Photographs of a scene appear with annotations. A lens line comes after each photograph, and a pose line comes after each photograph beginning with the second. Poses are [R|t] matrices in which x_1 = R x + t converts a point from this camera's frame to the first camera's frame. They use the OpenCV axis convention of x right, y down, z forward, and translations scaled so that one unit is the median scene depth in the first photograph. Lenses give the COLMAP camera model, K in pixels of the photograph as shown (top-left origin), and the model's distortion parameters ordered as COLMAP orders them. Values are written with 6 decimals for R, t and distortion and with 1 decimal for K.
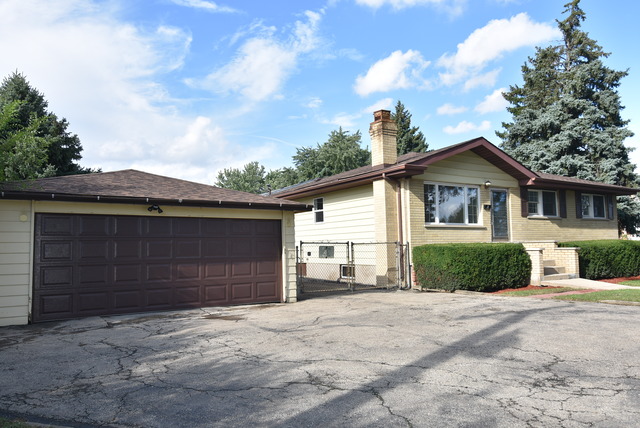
lens RADIAL K [[457.5, 0, 318.9], [0, 457.5, 214.3], [0, 0, 1]] dist [0.010139, 0.003170]
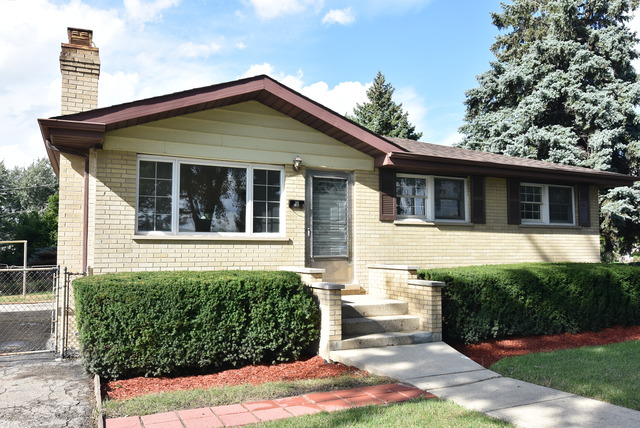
lens RADIAL K [[507.6, 0, 320.7], [0, 507.6, 213.5], [0, 0, 1]] dist [0.009420, -0.000884]
pose [[0.994587, 0.002695, -0.103874, 0.315619], [-0.003694, 0.999949, -0.009422, 0.000830], [0.103843, 0.009755, 0.994546, 0.266066]]
